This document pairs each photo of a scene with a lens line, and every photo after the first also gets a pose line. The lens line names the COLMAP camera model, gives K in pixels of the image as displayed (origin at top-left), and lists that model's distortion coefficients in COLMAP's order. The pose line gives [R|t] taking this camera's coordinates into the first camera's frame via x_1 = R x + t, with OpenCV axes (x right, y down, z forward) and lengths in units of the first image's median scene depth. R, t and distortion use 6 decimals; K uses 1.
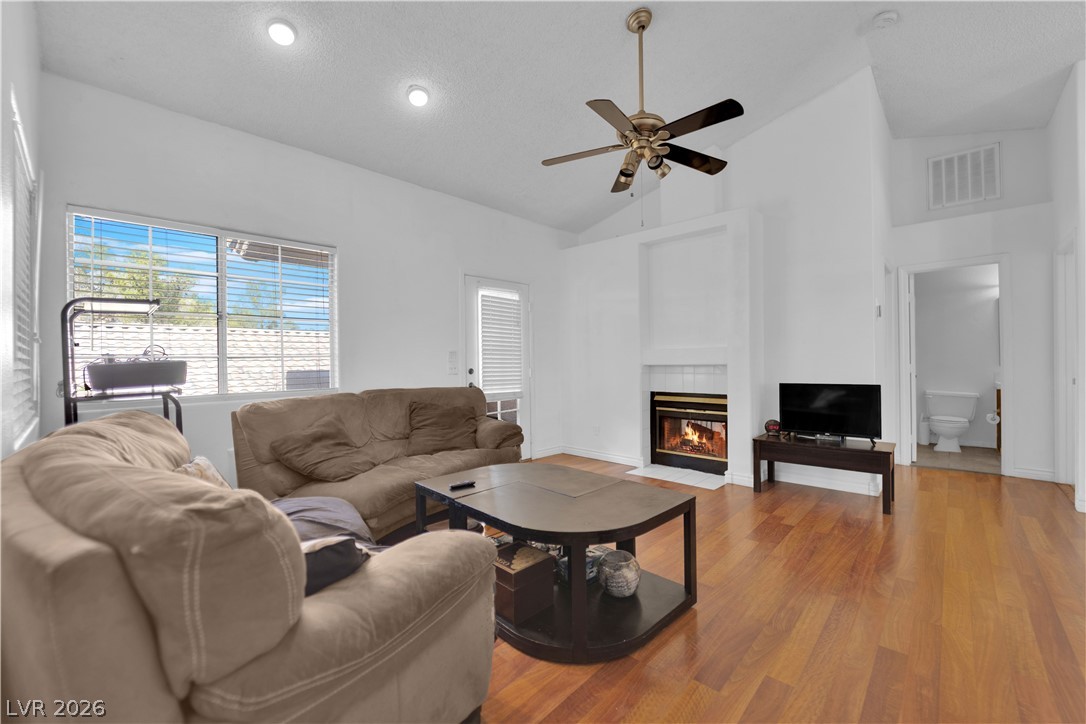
lens RADIAL K [[439.9, 0, 548.1], [0, 439.9, 360.9], [0, 0, 1]] dist [-0.005934, -0.005443]
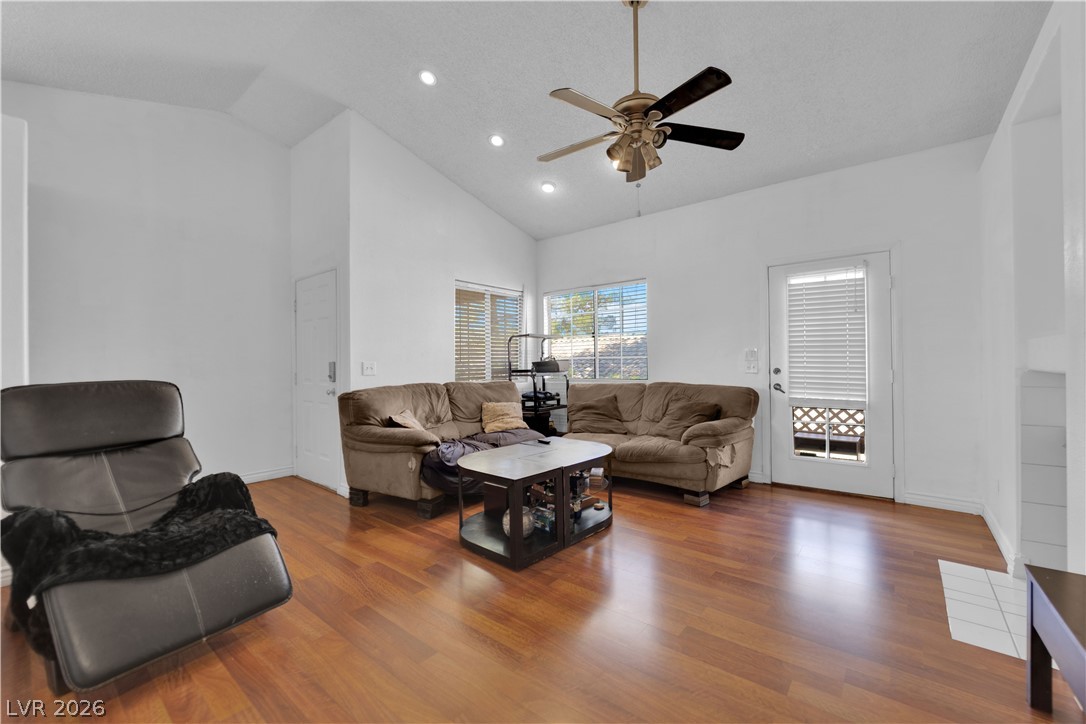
lens RADIAL K [[439.9, 0, 548.1], [0, 439.9, 360.9], [0, 0, 1]] dist [-0.005934, -0.005443]
pose [[0.064682, 0.007328, -0.997879, 0.697683], [0.007001, 0.999945, 0.007797, -0.007662], [0.997881, -0.007490, 0.064627, 0.467973]]
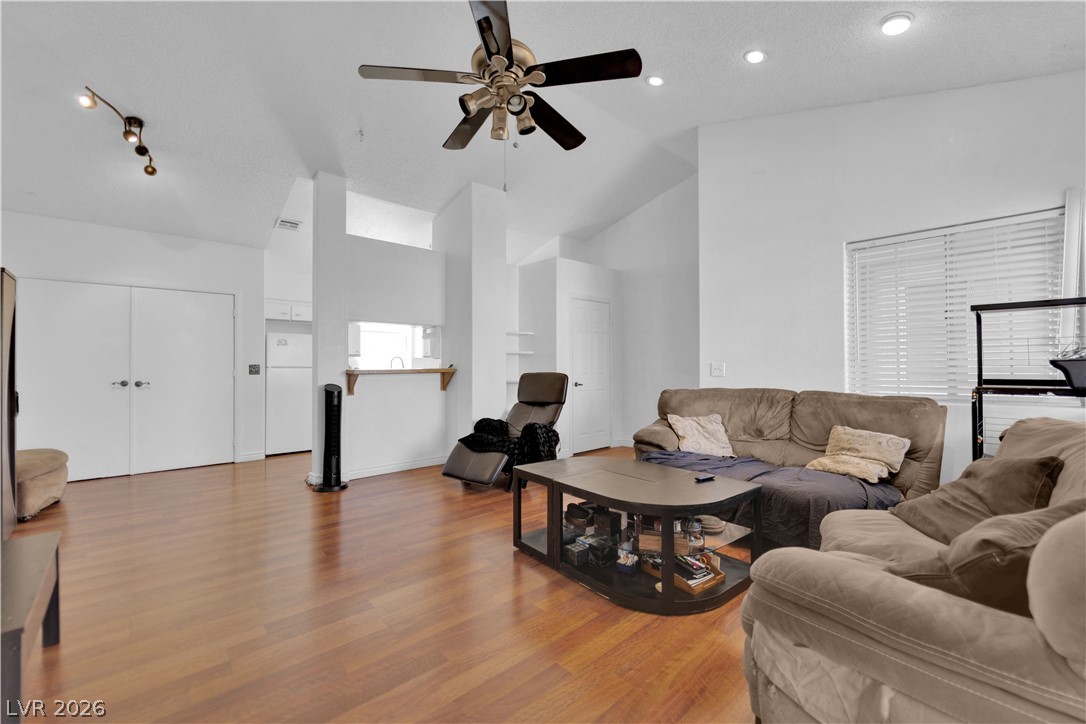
lens RADIAL K [[439.9, 0, 548.1], [0, 439.9, 360.9], [0, 0, 1]] dist [-0.005934, -0.005443]
pose [[-0.996572, 0.016486, 0.081074, 0.053462], [0.016030, 0.999852, -0.006264, -0.004639], [-0.081165, -0.004943, -0.996688, 1.085229]]
